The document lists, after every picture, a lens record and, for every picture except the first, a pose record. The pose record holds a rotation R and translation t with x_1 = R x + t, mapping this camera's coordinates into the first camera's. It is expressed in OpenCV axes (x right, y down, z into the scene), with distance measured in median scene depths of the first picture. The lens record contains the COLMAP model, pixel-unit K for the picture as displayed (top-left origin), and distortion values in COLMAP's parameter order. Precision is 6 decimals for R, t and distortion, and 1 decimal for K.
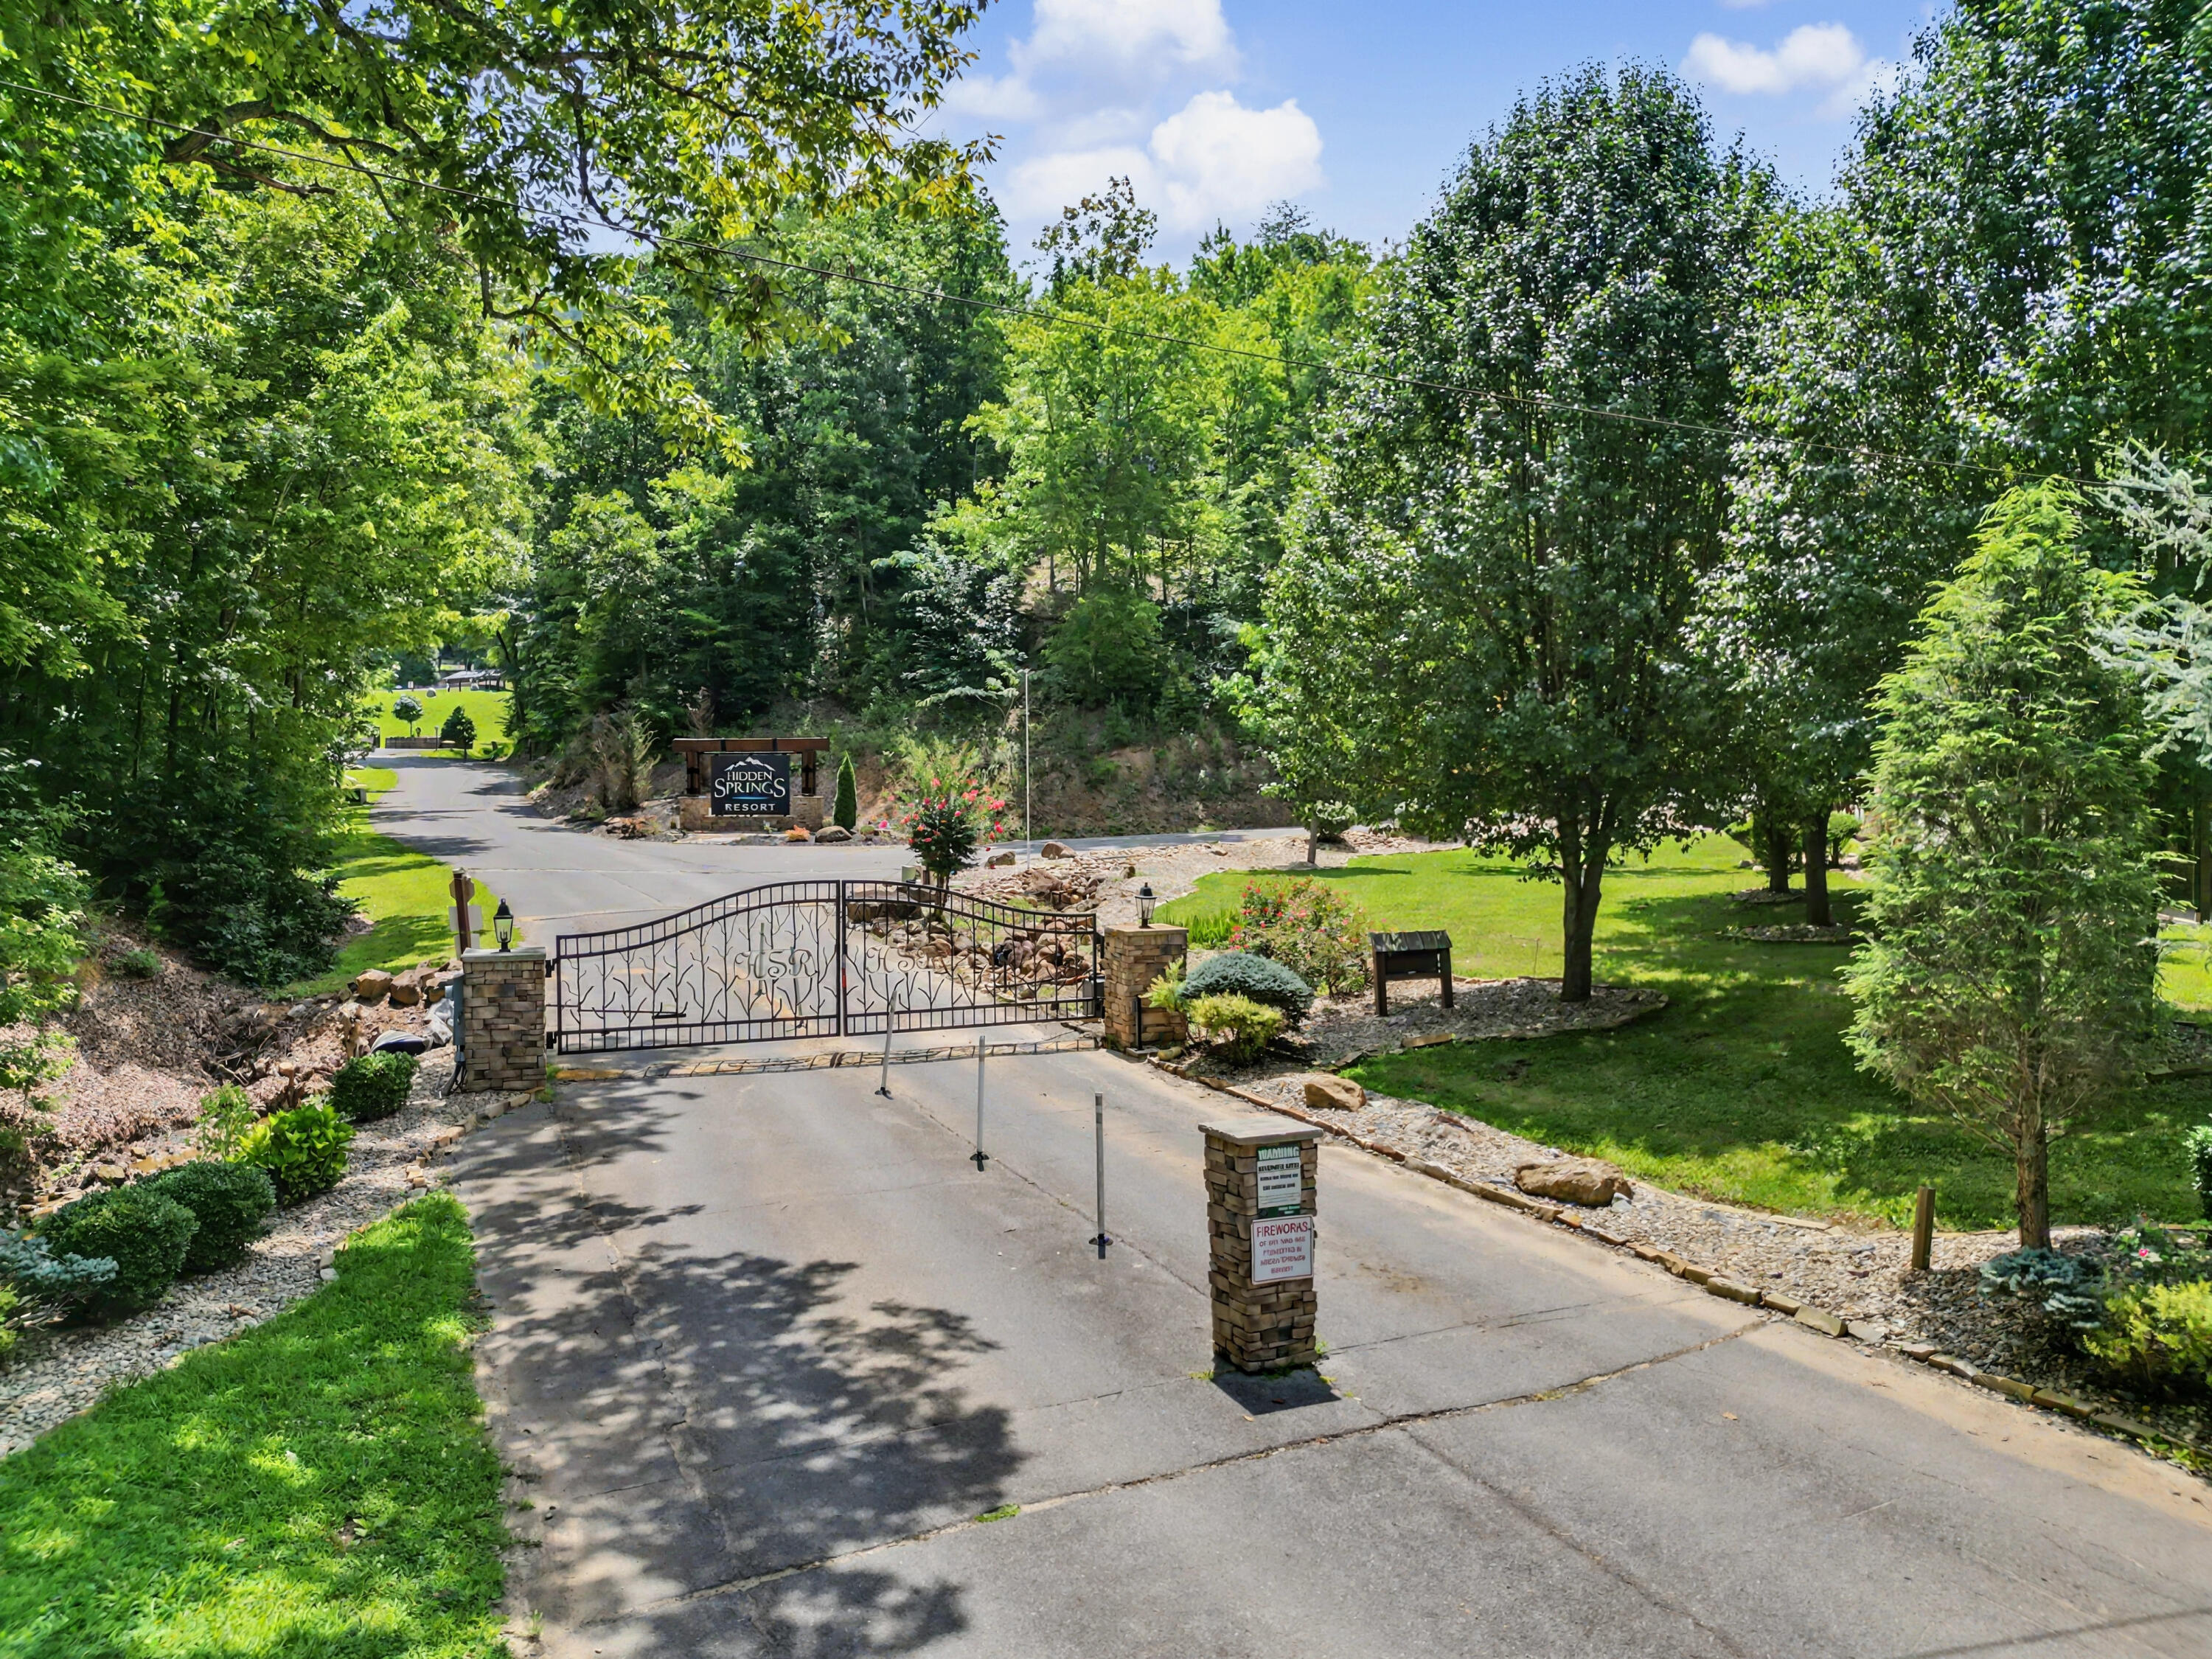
lens RADIAL K [[1616.5, 0, 1110.9], [0, 1616.5, 826.3], [0, 0, 1]] dist [-0.011787, -0.005333]
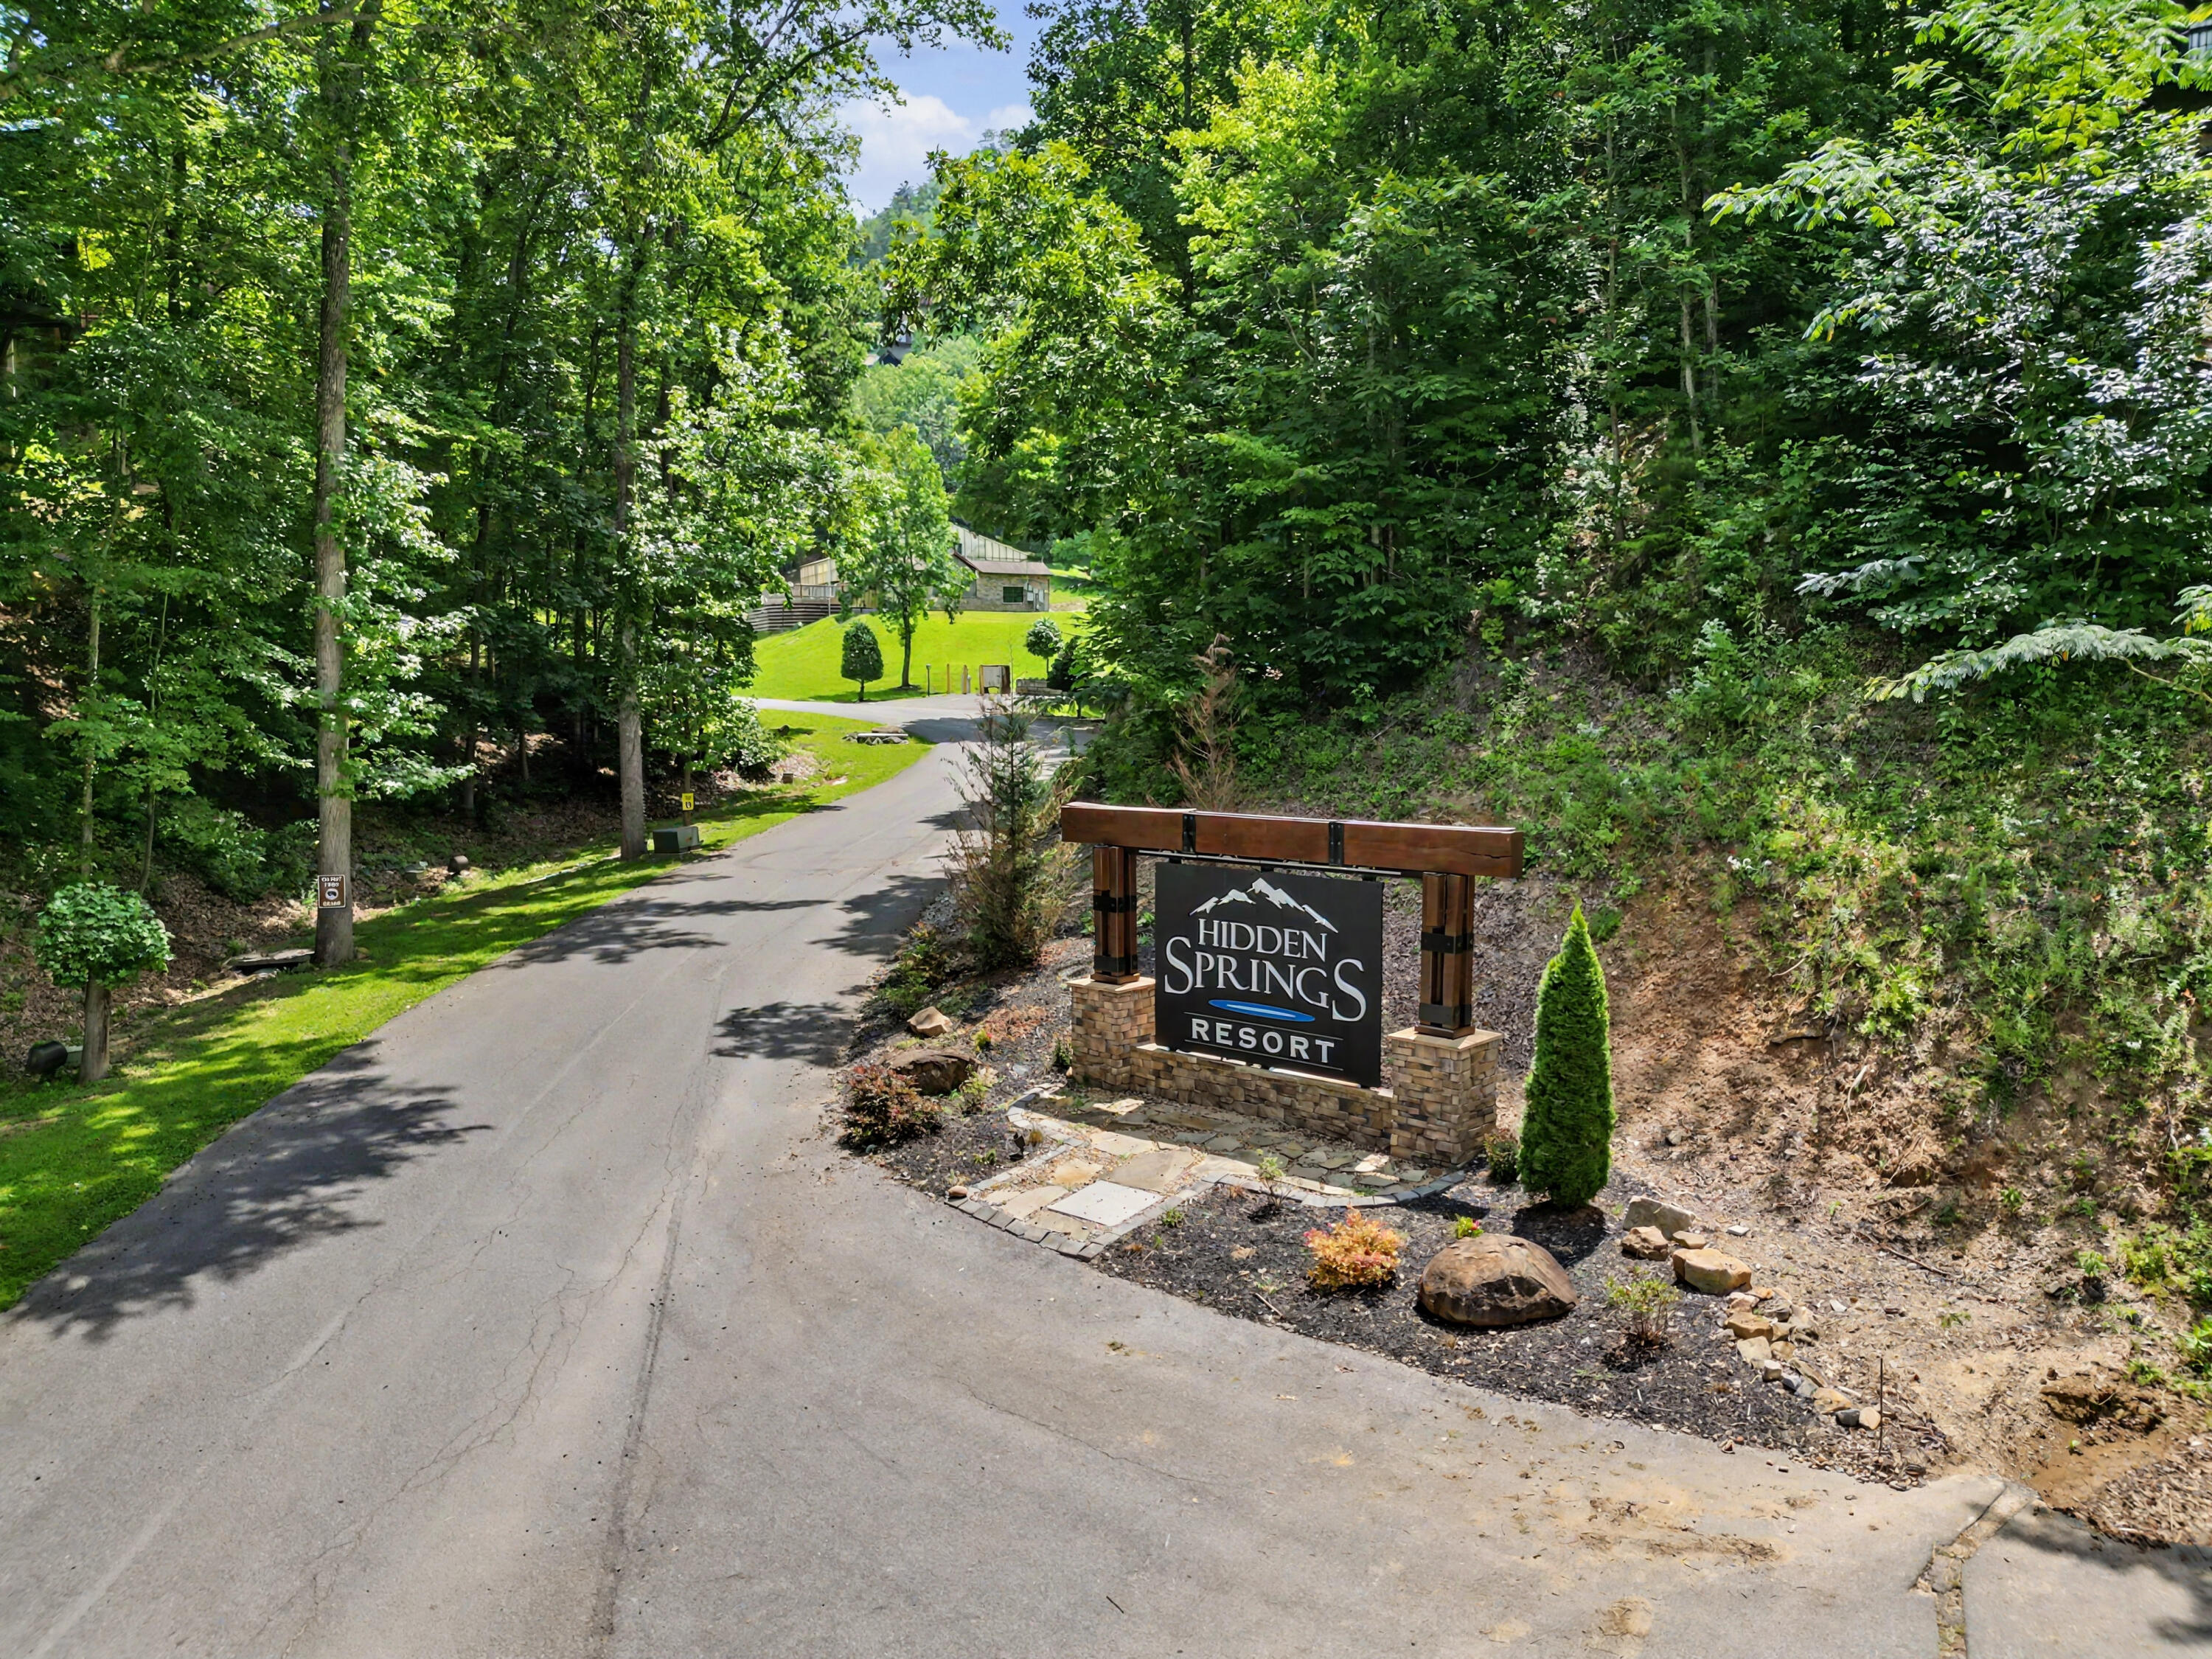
lens RADIAL K [[1616.5, 0, 1114.9], [0, 1616.5, 835.5], [0, 0, 1]] dist [-0.011787, -0.005333]
pose [[0.875580, 0.041830, -0.481258, -0.095013], [-0.008612, 0.997437, 0.071027, -0.066349], [0.482996, -0.058045, 0.873697, 0.669262]]
